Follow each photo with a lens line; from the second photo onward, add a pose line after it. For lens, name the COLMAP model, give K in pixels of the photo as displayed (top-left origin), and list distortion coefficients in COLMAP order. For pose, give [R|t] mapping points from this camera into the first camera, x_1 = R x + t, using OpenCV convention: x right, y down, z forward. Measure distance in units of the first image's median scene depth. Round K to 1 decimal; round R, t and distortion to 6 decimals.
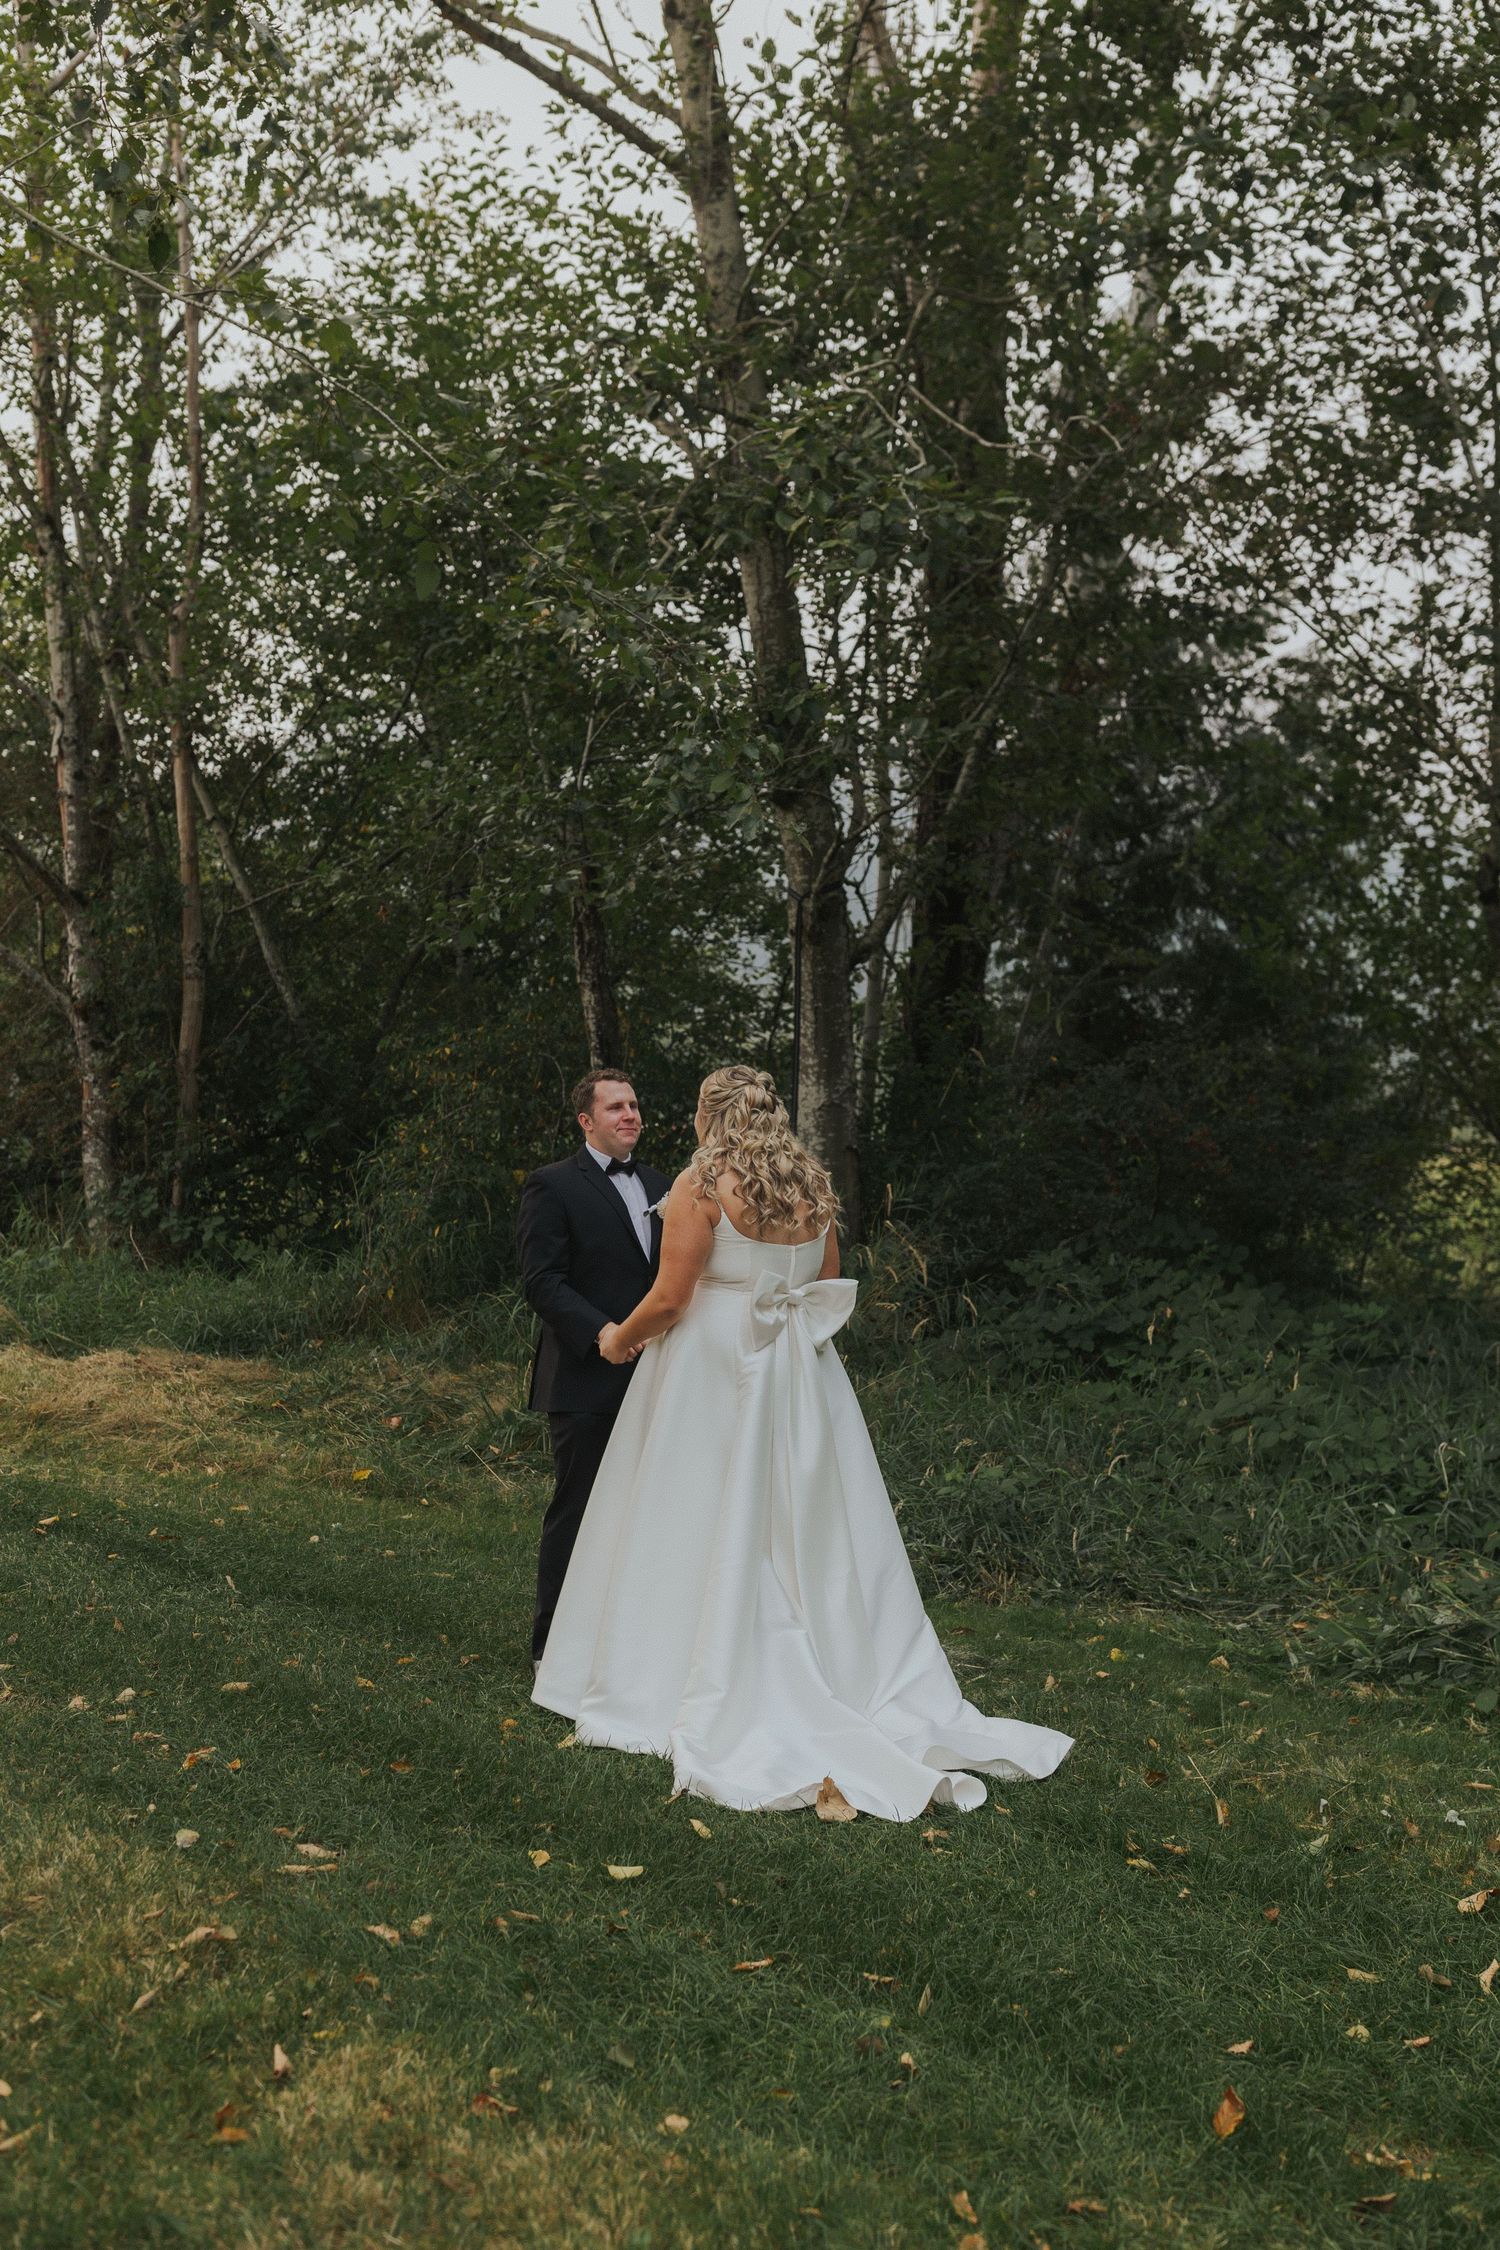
lens RADIAL K [[1901.5, 0, 750.6], [0, 1901.5, 1179.1], [0, 0, 1]] dist [0.037915, -0.115416]
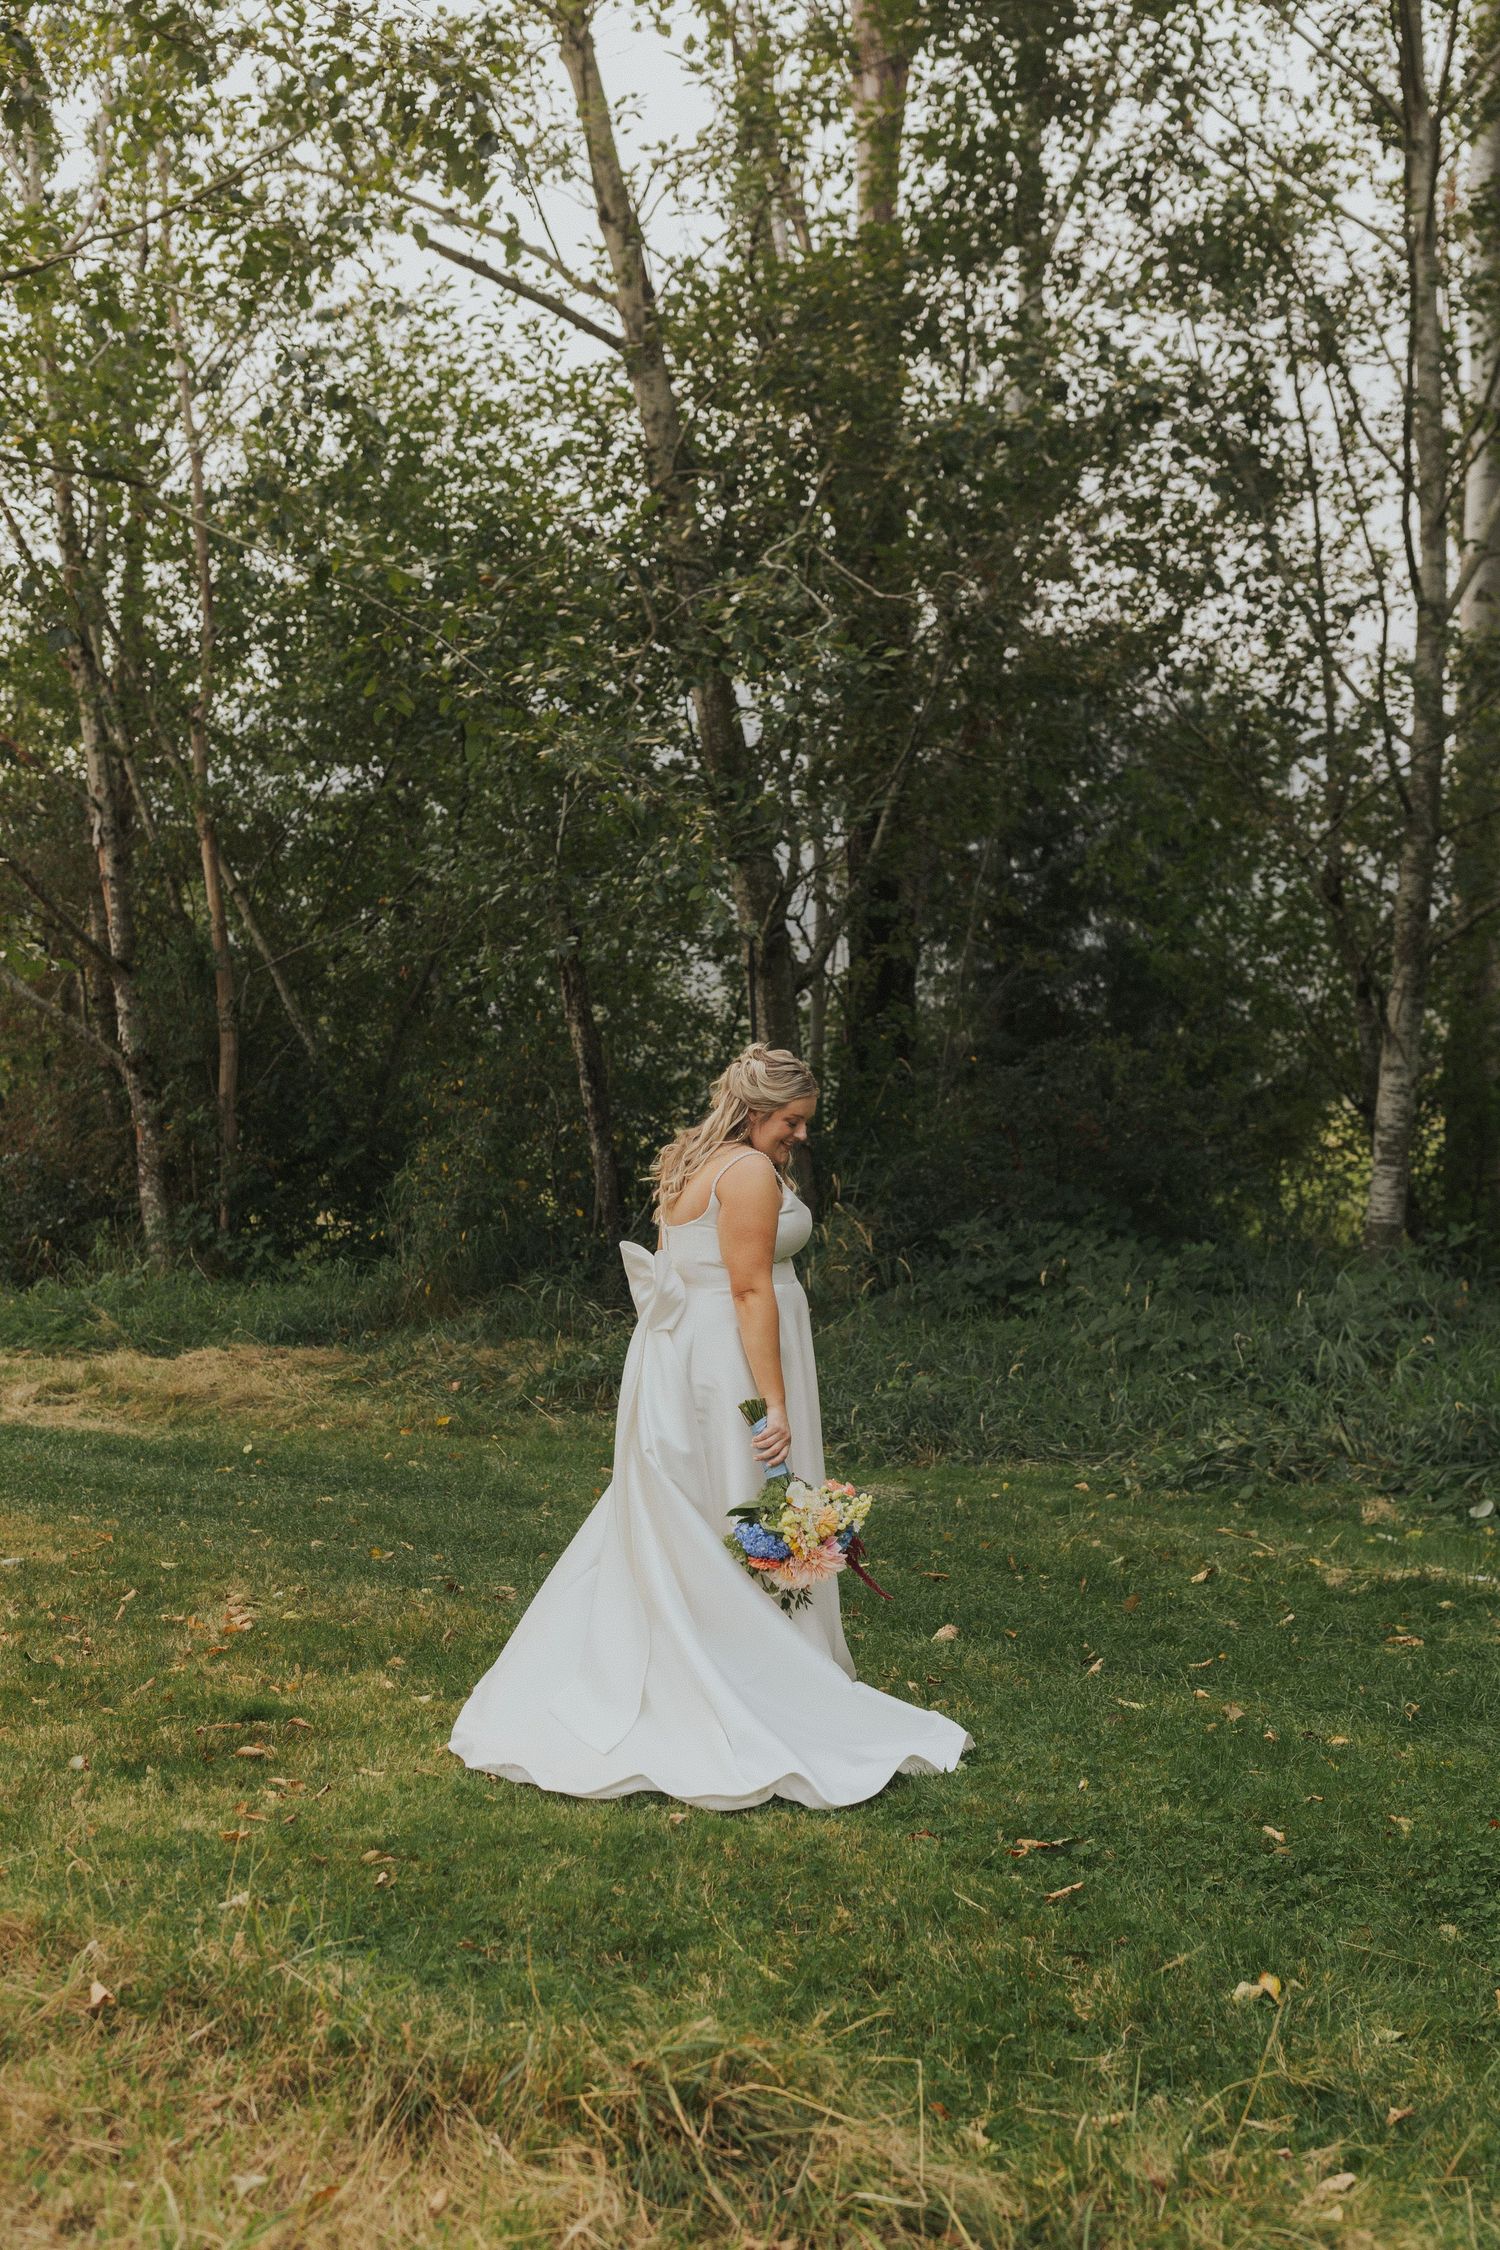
lens RADIAL K [[2364.2, 0, 752.4], [0, 2364.2, 1186.1], [0, 0, 1]] dist [0.040329, -0.013747]
pose [[0.997903, -0.057936, 0.028855, -0.024726], [0.057856, 0.998318, 0.003614, 0.001499], [-0.029016, -0.001937, 0.999577, -0.482425]]
